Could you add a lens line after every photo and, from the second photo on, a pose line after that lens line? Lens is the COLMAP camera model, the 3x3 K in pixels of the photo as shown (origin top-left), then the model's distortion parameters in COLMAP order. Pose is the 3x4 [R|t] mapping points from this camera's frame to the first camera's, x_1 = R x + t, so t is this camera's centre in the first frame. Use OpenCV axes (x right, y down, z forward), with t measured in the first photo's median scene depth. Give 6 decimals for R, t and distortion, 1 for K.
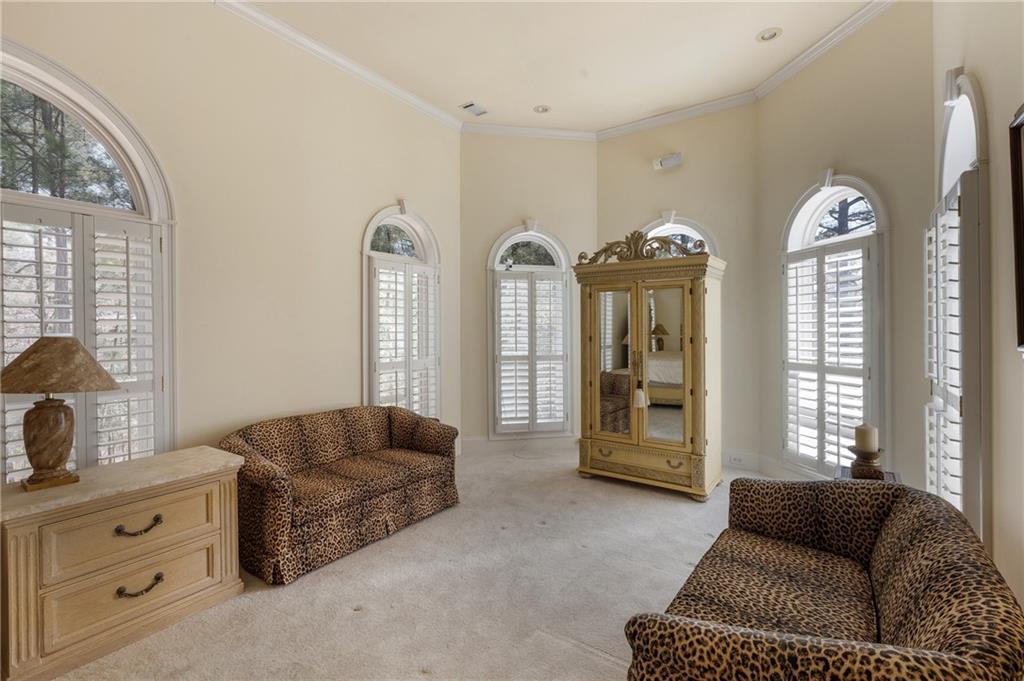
lens RADIAL K [[461.1, 0, 511.7], [0, 461.1, 331.9], [0, 0, 1]] dist [0.000165, 0.000686]
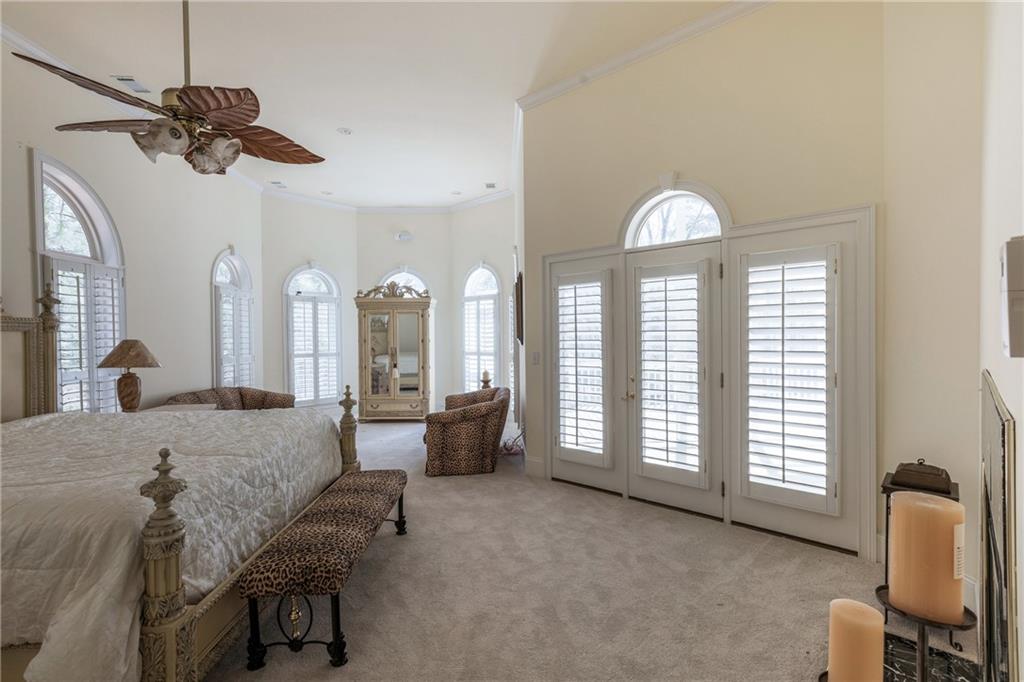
lens RADIAL K [[461.1, 0, 511.7], [0, 461.1, 332.4], [0, 0, 1]] dist [0.000165, 0.000686]
pose [[0.801194, 0.001954, 0.598402, -0.445001], [0.007424, 0.999885, -0.013205, 0.010225], [-0.598359, 0.015022, 0.801088, -0.738533]]
